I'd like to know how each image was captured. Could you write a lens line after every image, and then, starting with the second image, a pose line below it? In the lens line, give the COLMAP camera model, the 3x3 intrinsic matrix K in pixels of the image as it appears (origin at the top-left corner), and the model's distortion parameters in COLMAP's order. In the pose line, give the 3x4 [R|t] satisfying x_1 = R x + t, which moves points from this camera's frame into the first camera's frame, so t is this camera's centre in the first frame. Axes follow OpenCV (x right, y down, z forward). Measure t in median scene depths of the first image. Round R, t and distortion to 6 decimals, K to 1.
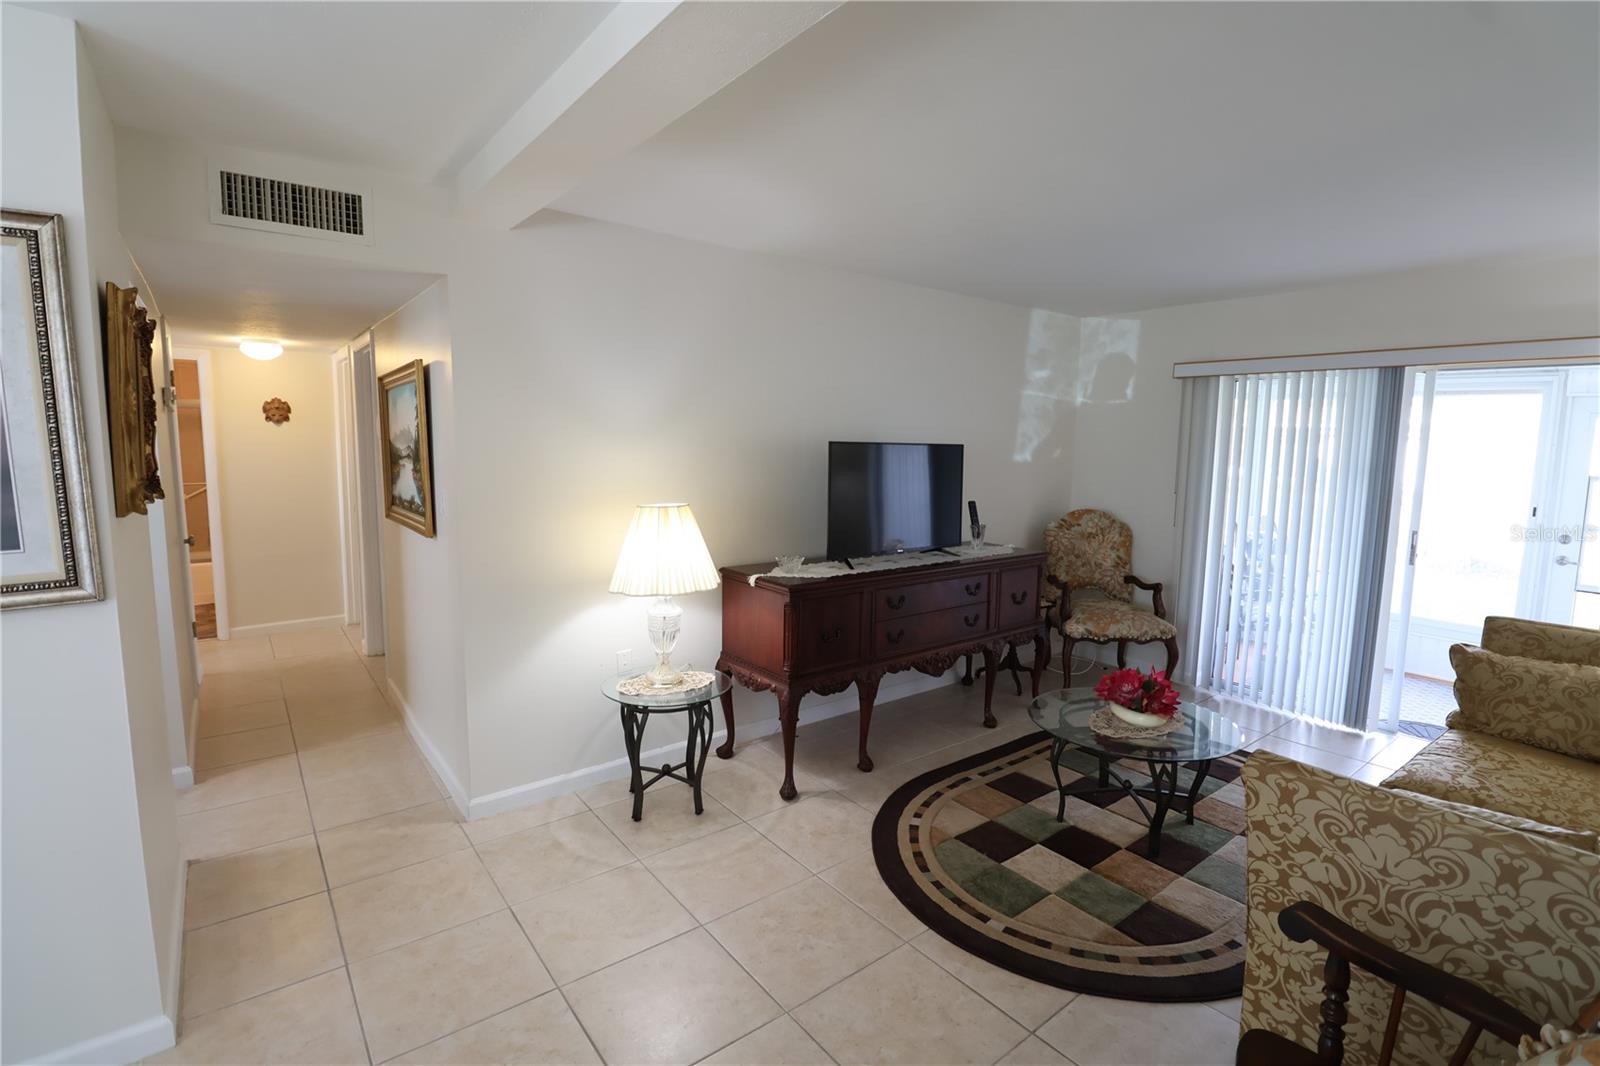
lens RADIAL K [[768.9, 0, 820.6], [0, 768.9, 529.3], [0, 0, 1]] dist [-0.004438, -0.011887]
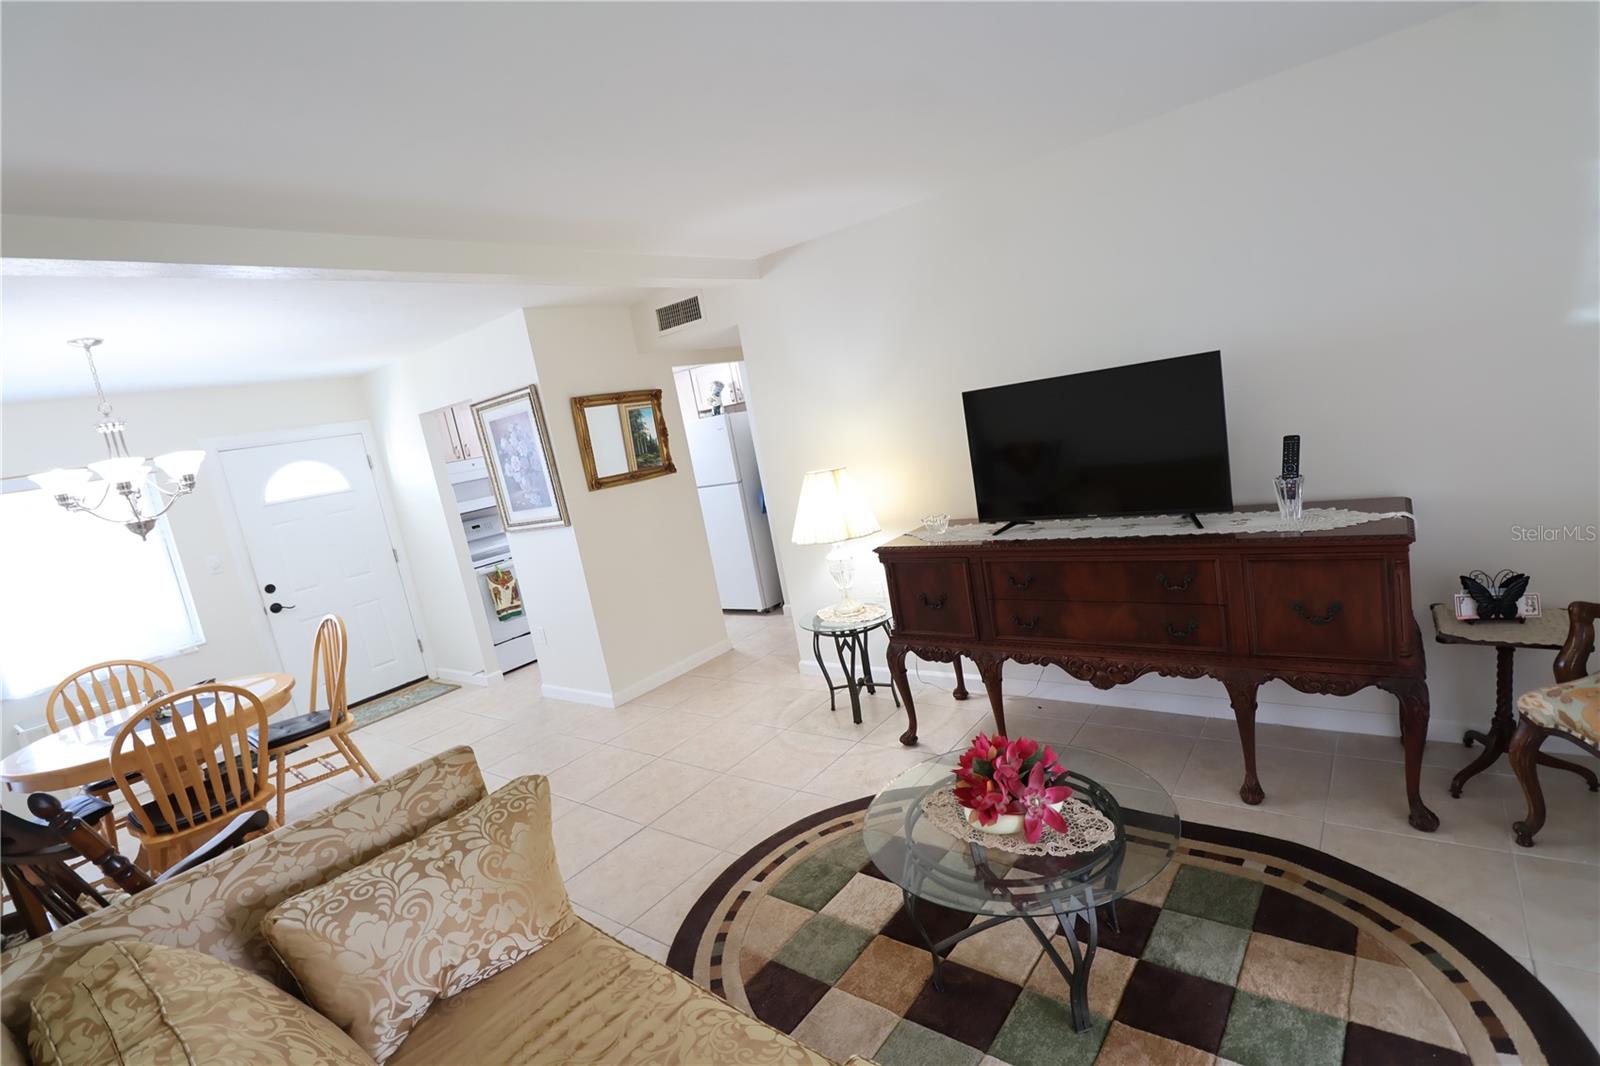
lens RADIAL K [[768.9, 0, 820.6], [0, 768.9, 529.3], [0, 0, 1]] dist [-0.004438, -0.011887]
pose [[0.200656, 0.099779, -0.974567, 0.889105], [0.063664, 0.991369, 0.114608, -0.070234], [0.977591, -0.085041, 0.192572, 0.660904]]
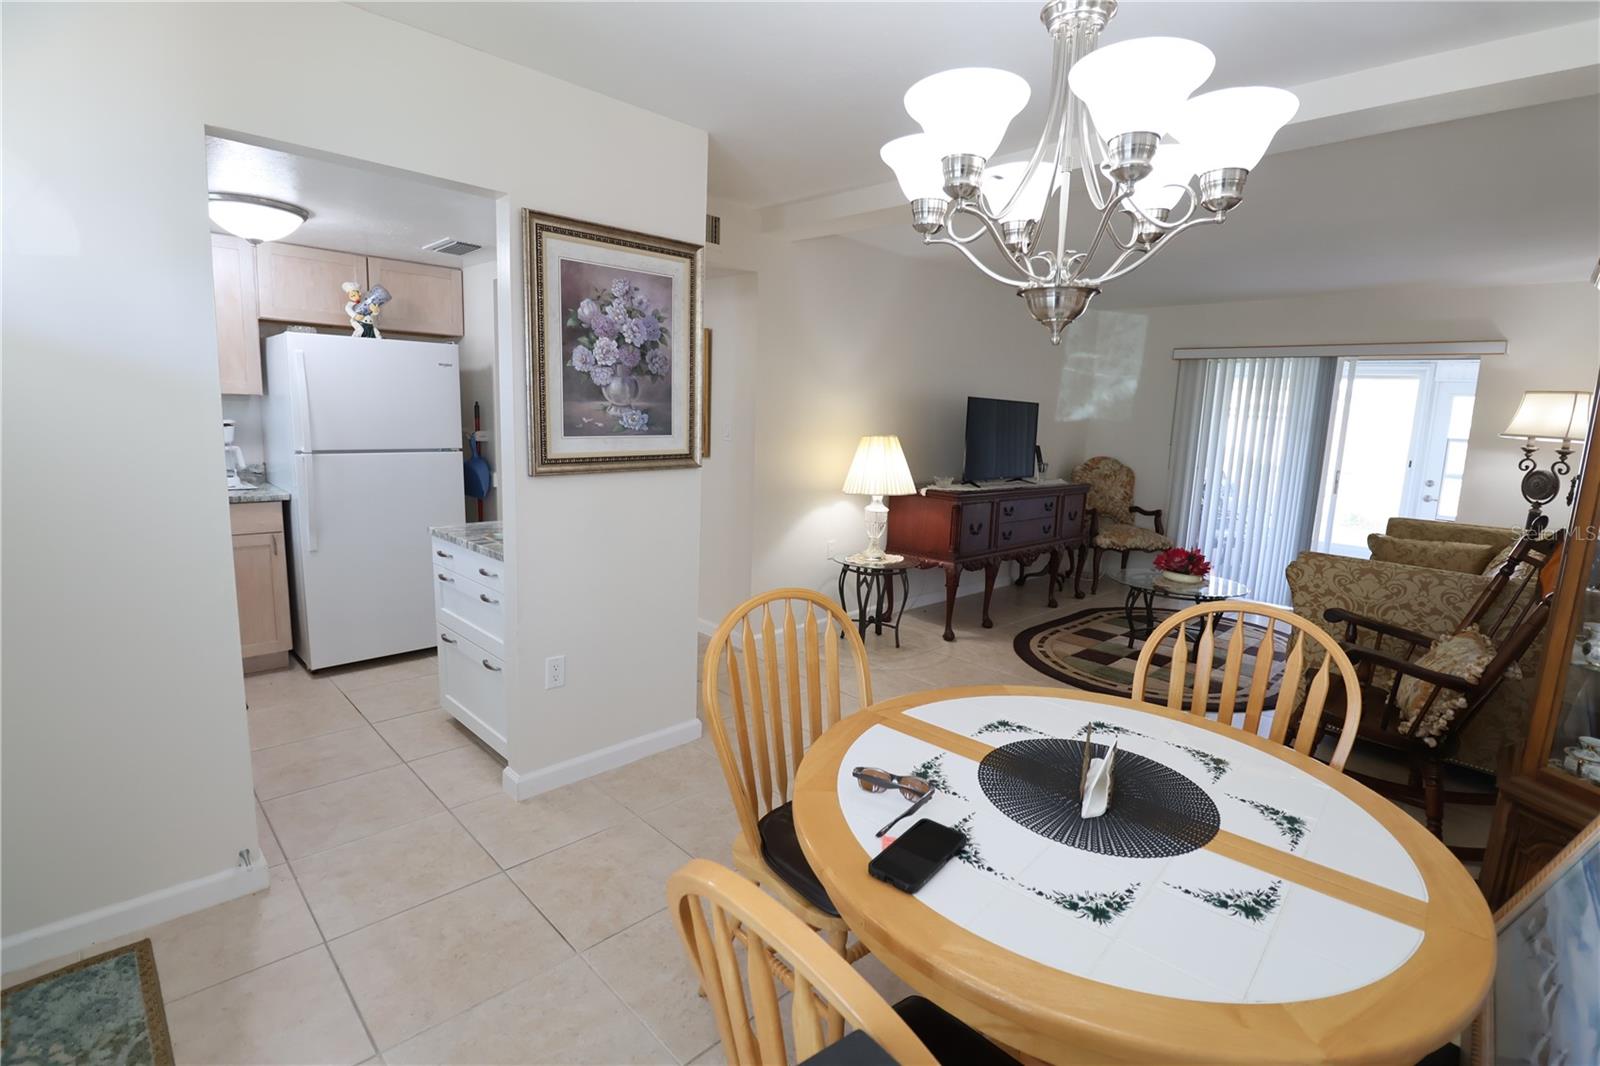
lens RADIAL K [[768.9, 0, 820.6], [0, 768.9, 529.3], [0, 0, 1]] dist [-0.004438, -0.011887]
pose [[0.993191, 0.006679, 0.116304, -0.437244], [-0.010976, 0.999279, 0.036338, 0.084664], [-0.115977, -0.037367, 0.992549, -0.399422]]
